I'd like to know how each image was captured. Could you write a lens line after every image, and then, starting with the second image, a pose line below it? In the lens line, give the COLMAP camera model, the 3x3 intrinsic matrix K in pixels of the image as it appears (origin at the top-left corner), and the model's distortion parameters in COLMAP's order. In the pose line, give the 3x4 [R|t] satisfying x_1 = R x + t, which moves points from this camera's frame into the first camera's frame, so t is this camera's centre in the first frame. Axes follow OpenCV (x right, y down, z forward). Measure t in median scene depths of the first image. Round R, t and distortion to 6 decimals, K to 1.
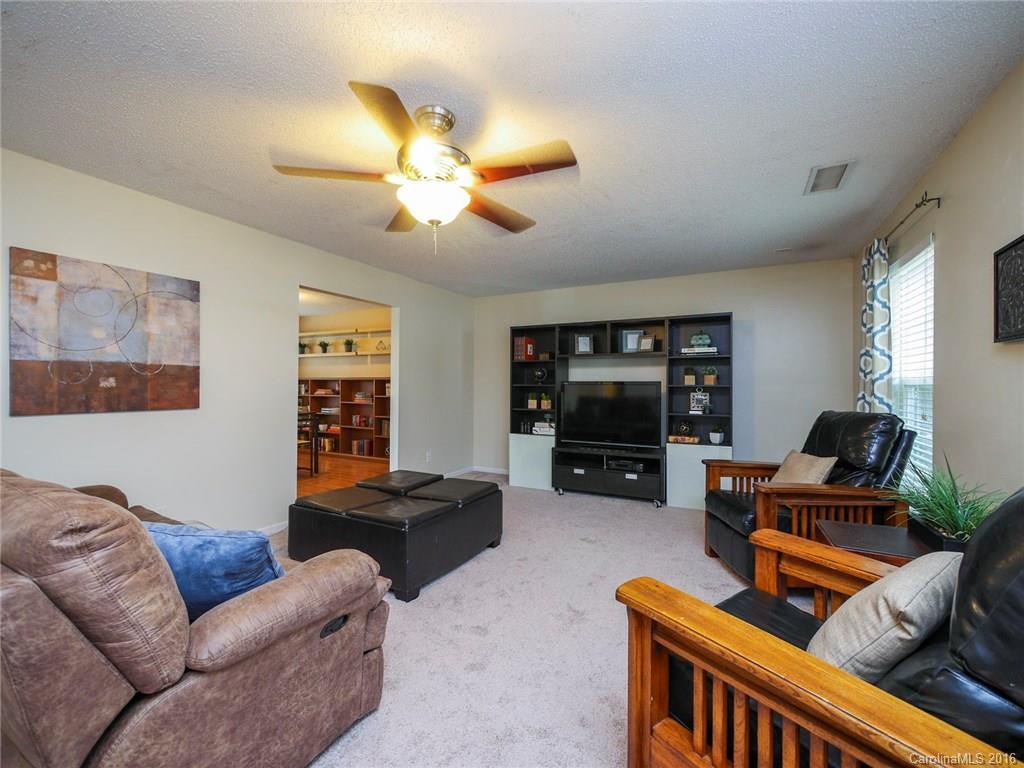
lens RADIAL K [[436.7, 0, 512.8], [0, 436.7, 379.3], [0, 0, 1]] dist [-0.003031, 0.000220]
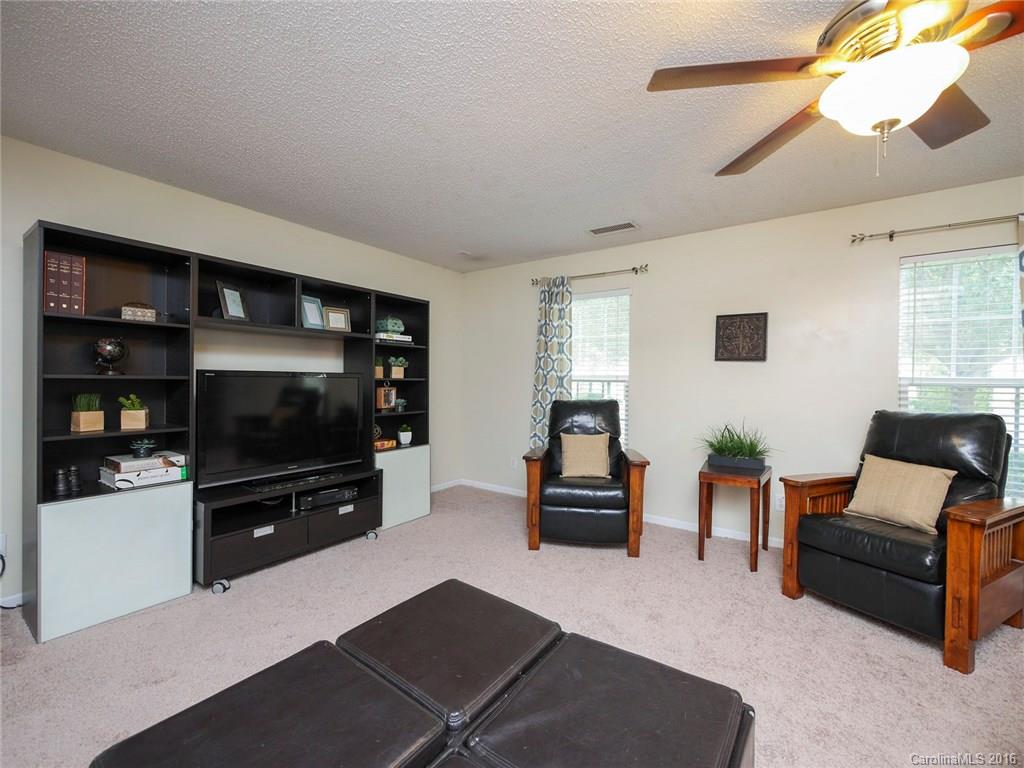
lens RADIAL K [[436.7, 0, 537.9], [0, 436.7, 380.9], [0, 0, 1]] dist [-0.003031, 0.000220]
pose [[0.112826, -0.000189, 0.993615, -0.362722], [-0.015627, 0.999876, 0.001965, 0.011084], [-0.993492, -0.015749, 0.112809, 0.587150]]
